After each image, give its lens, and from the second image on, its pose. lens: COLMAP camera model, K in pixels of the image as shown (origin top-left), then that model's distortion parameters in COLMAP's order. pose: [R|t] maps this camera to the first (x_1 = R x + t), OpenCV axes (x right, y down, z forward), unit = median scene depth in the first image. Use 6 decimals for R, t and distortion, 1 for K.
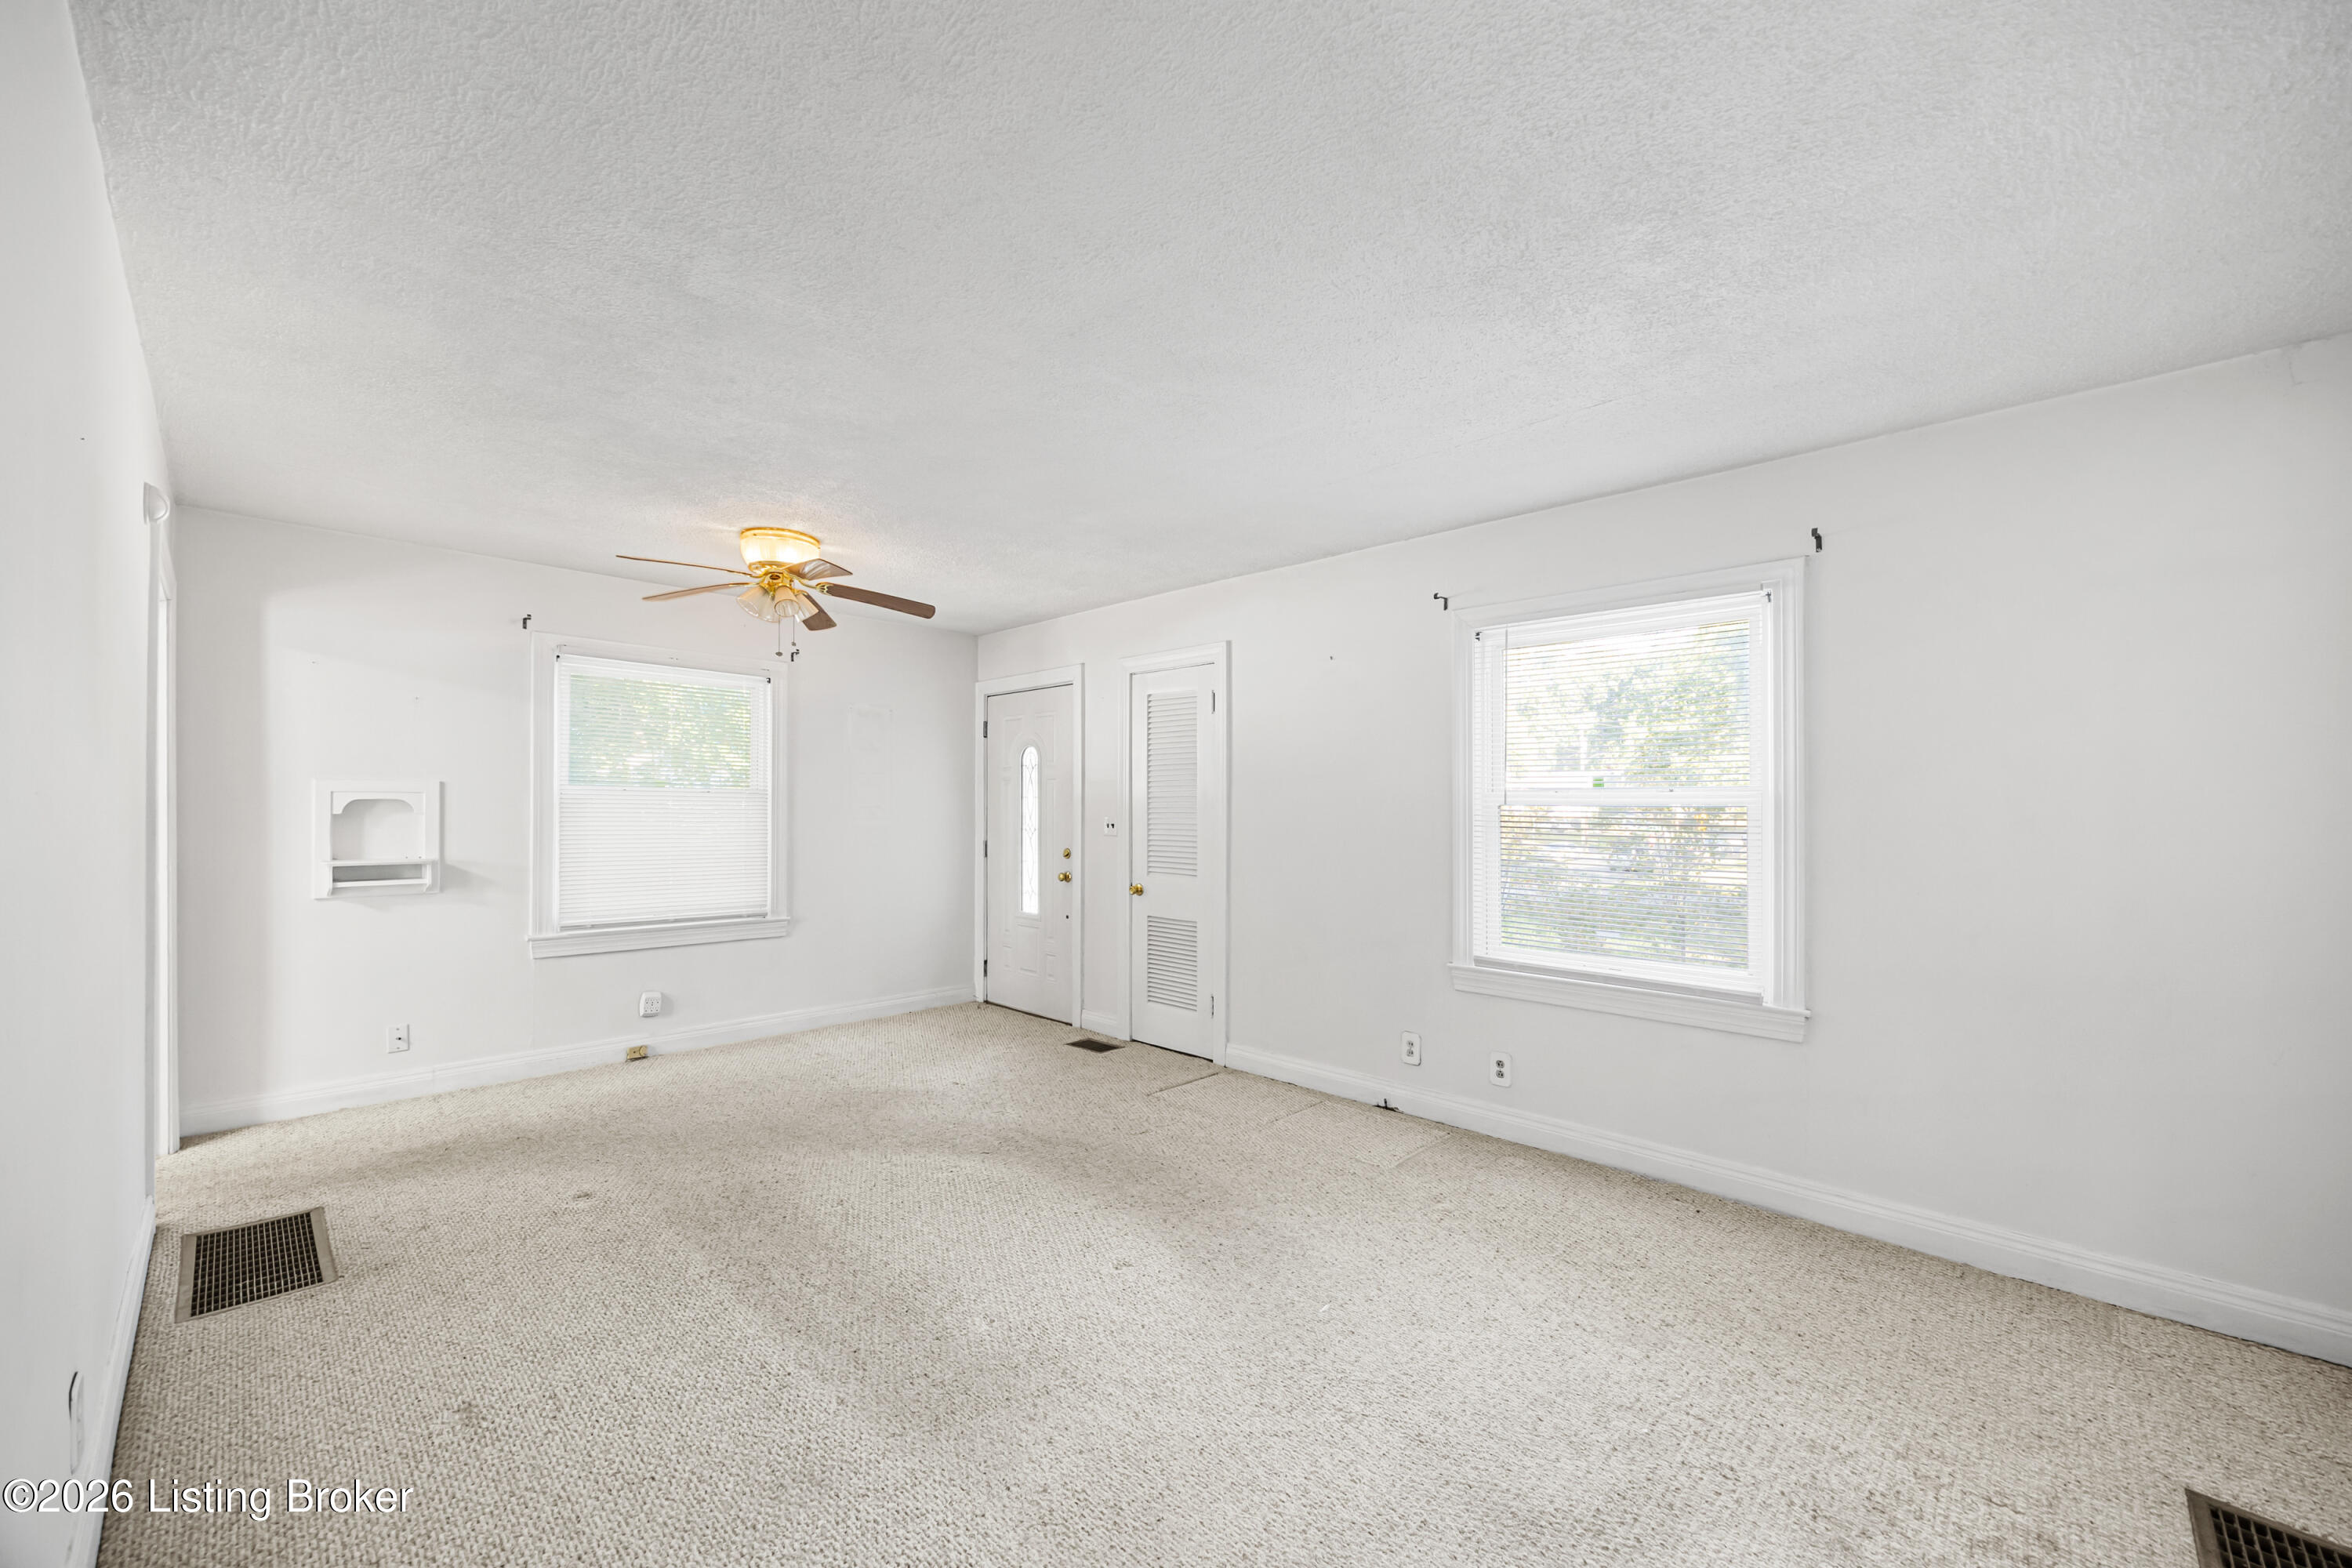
lens RADIAL K [[913.6, 0, 1164.6], [0, 913.6, 809.6], [0, 0, 1]] dist [-0.000902, -0.000079]
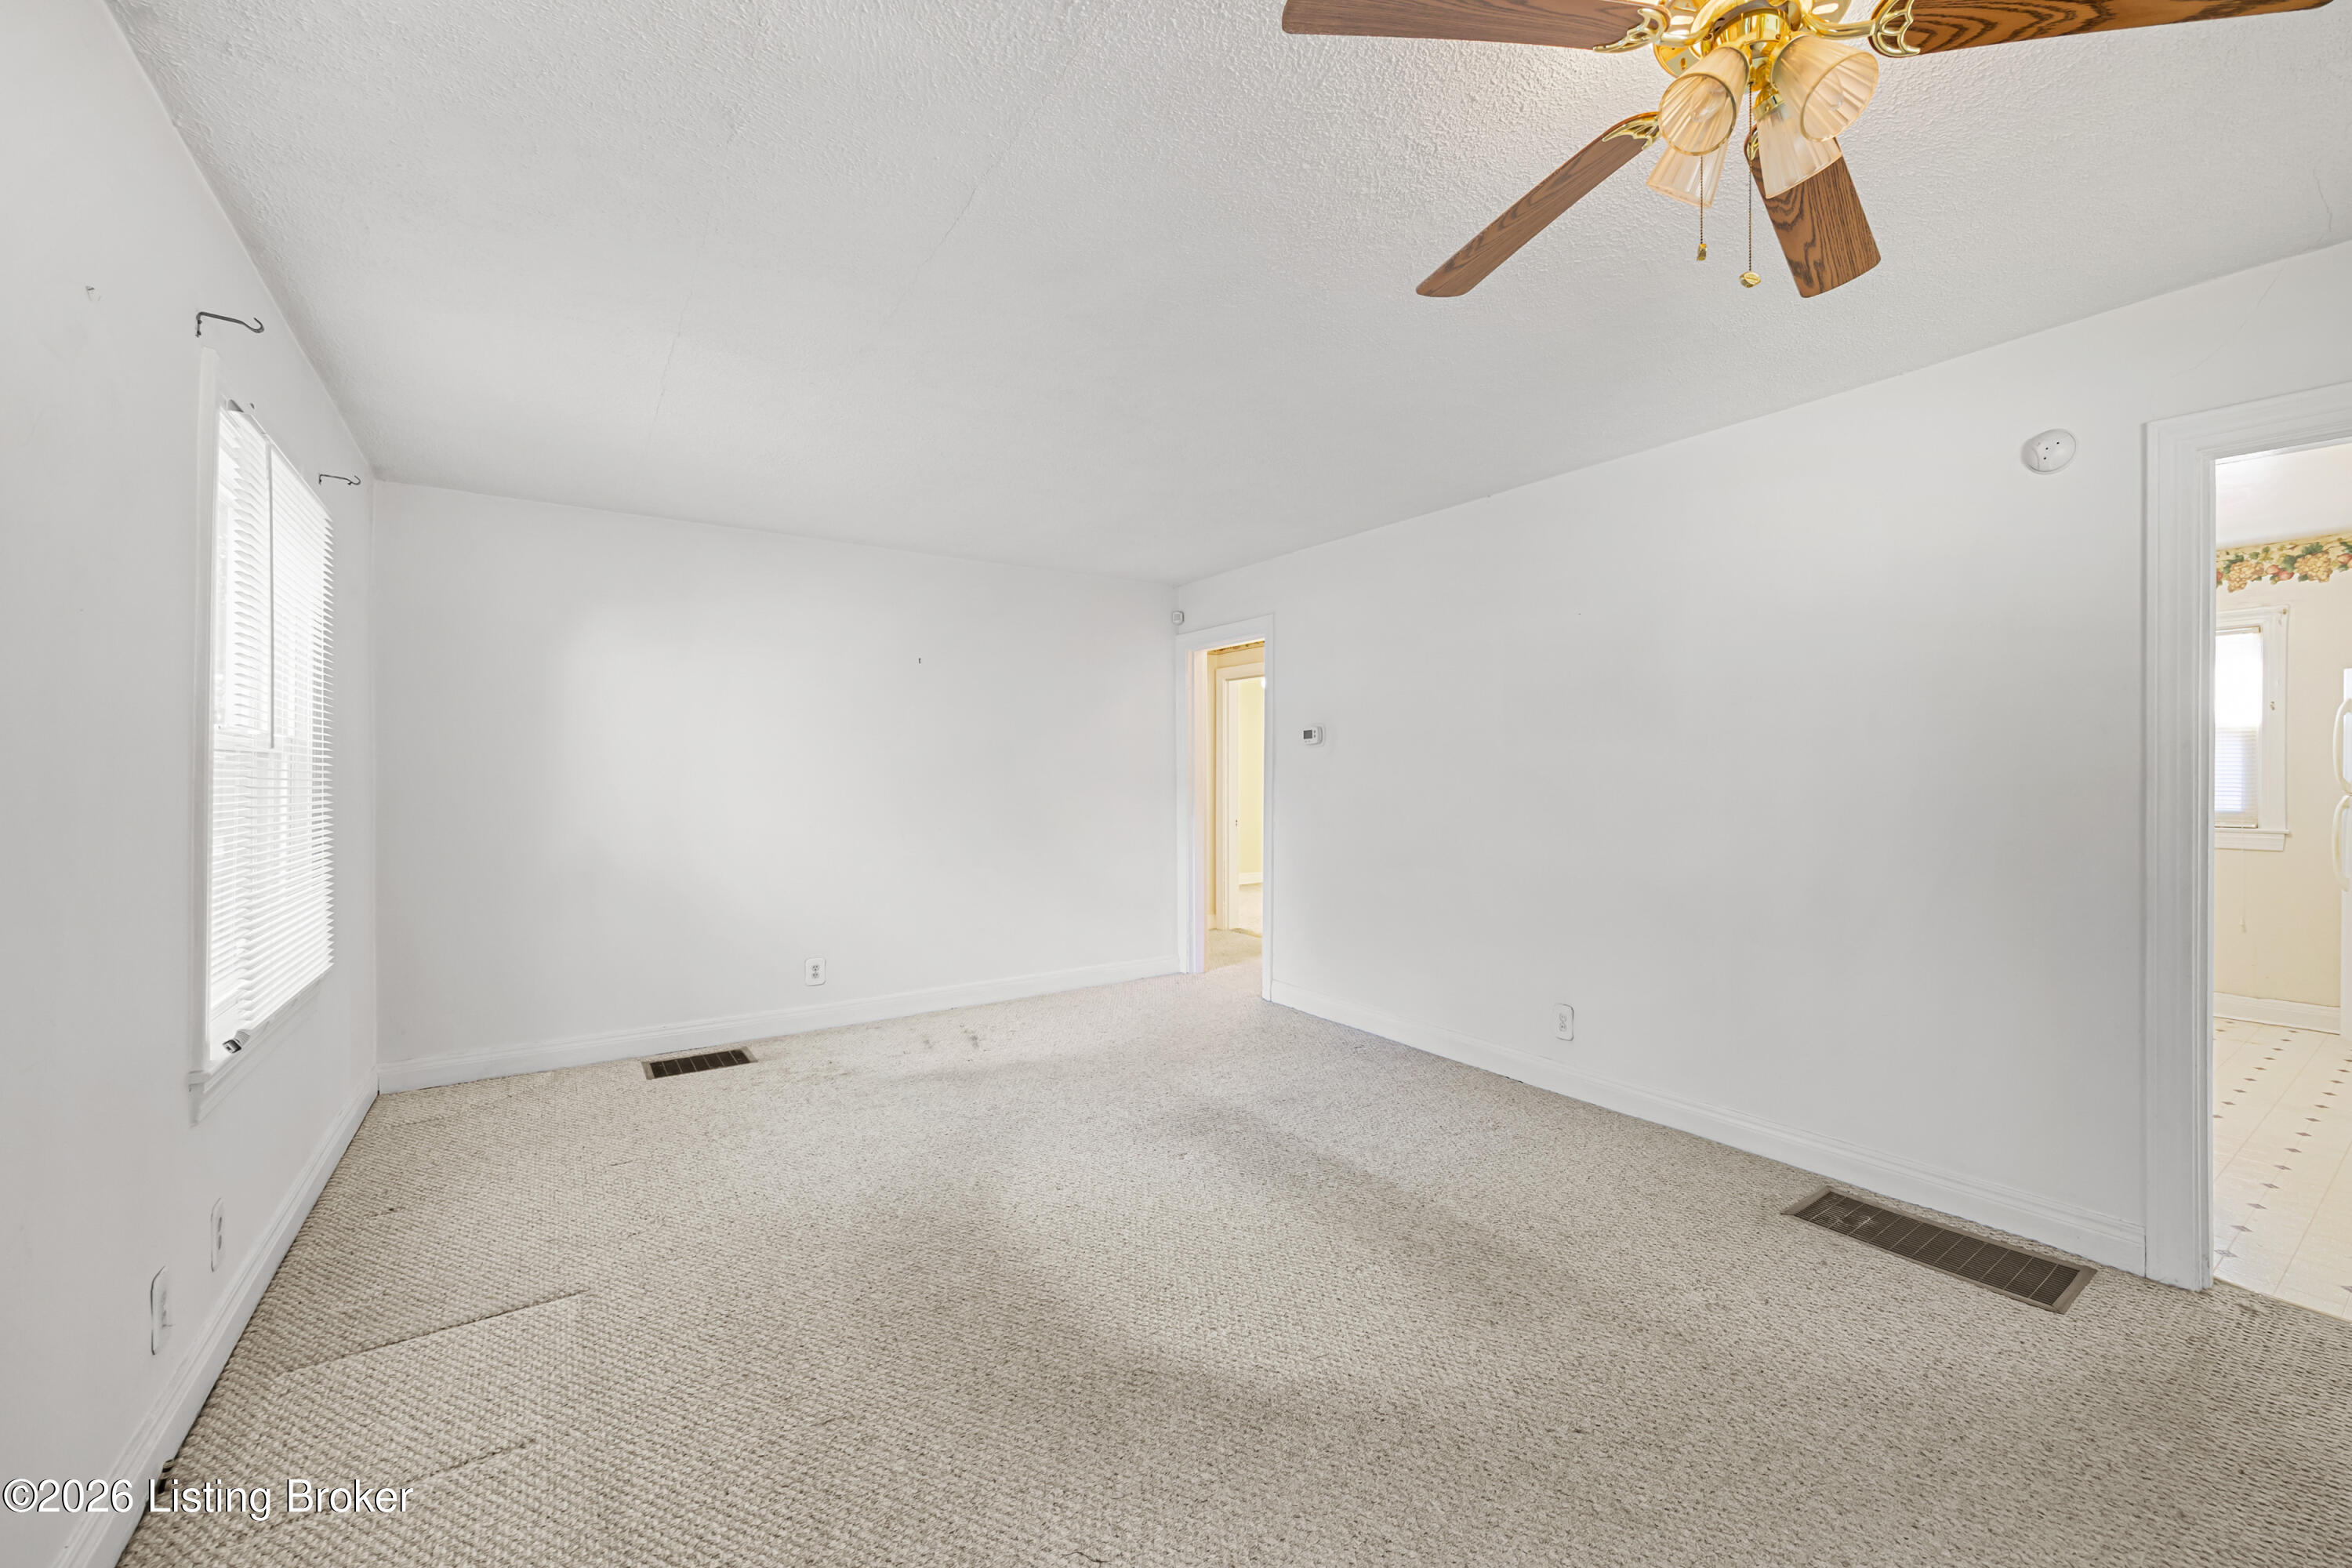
lens RADIAL K [[952.6, 0, 1318.6], [0, 952.6, 785.7], [0, 0, 1]] dist [-0.001224, -0.000006]
pose [[-0.993414, -0.008064, 0.114299, -0.307461], [-0.007148, 0.999939, 0.008418, 0.008433], [-0.114360, 0.007546, -0.993411, 1.336522]]
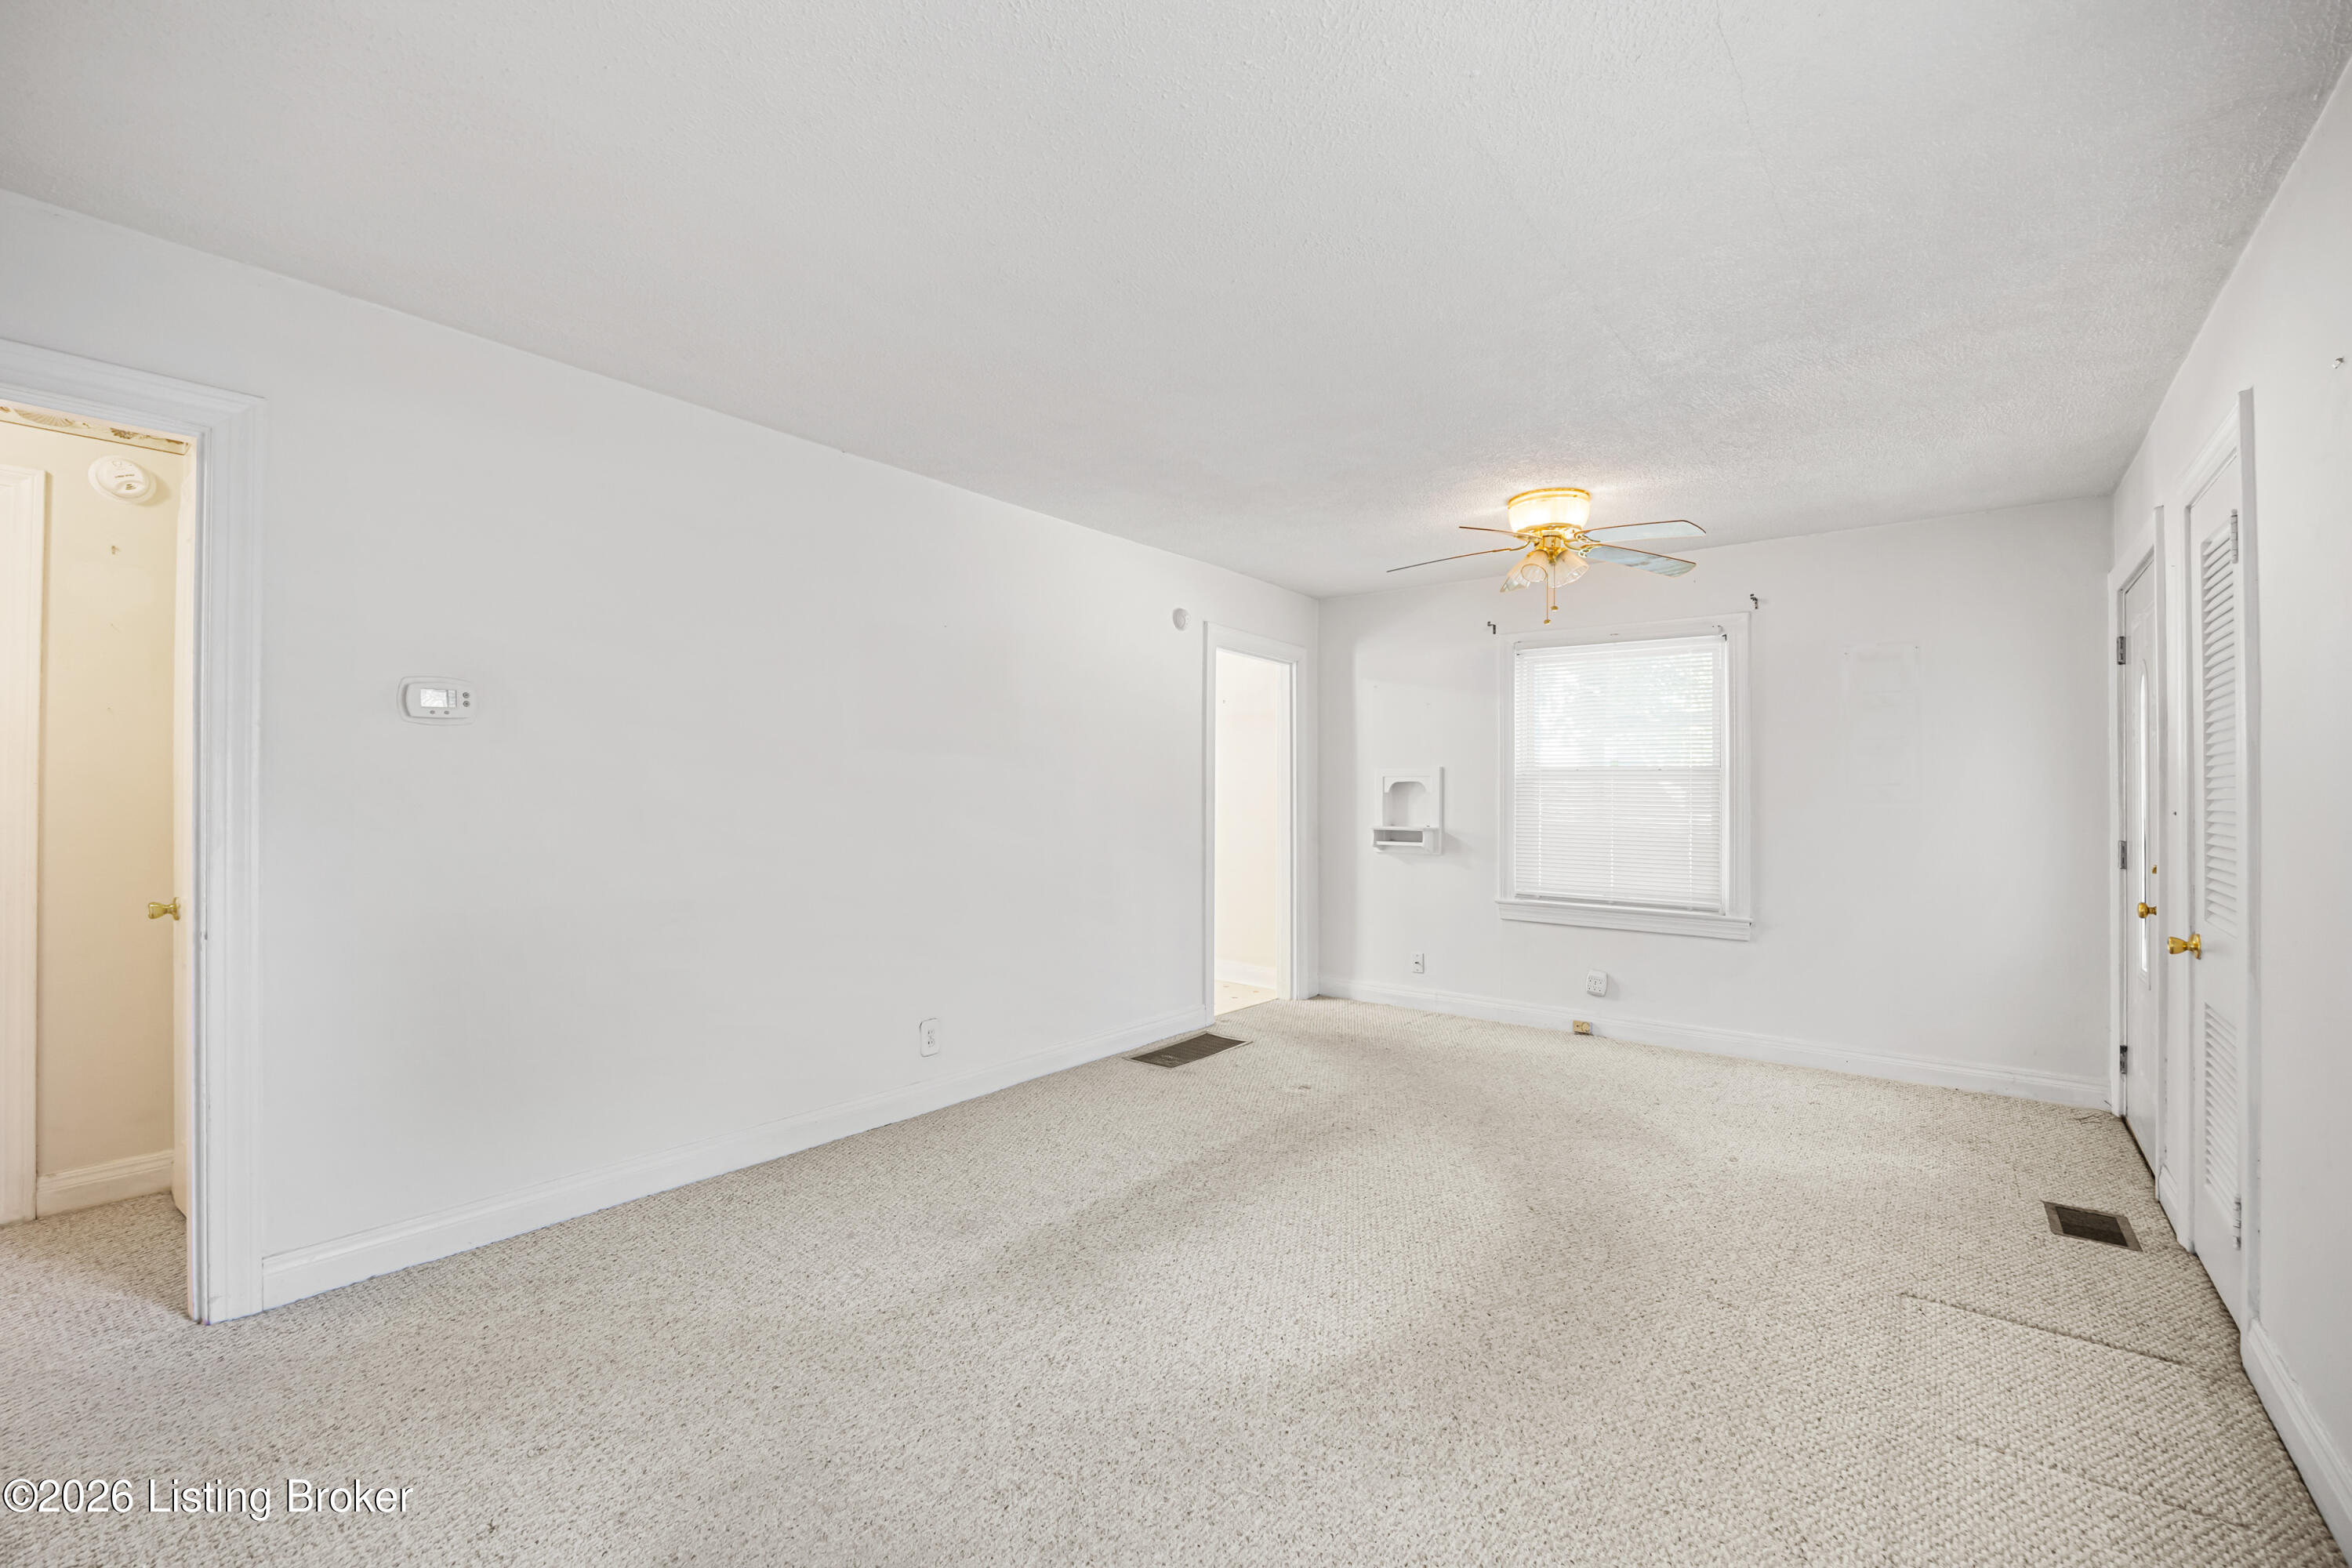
lens RADIAL K [[976.7, 0, 1176.0], [0, 976.7, 784.0], [0, 0, 1]] dist [-0.014807, -0.000276]
pose [[0.104106, -0.012430, -0.994489, 0.536540], [-0.003007, 0.999913, -0.012813, 0.011733], [0.994562, 0.004325, 0.104060, 0.510408]]
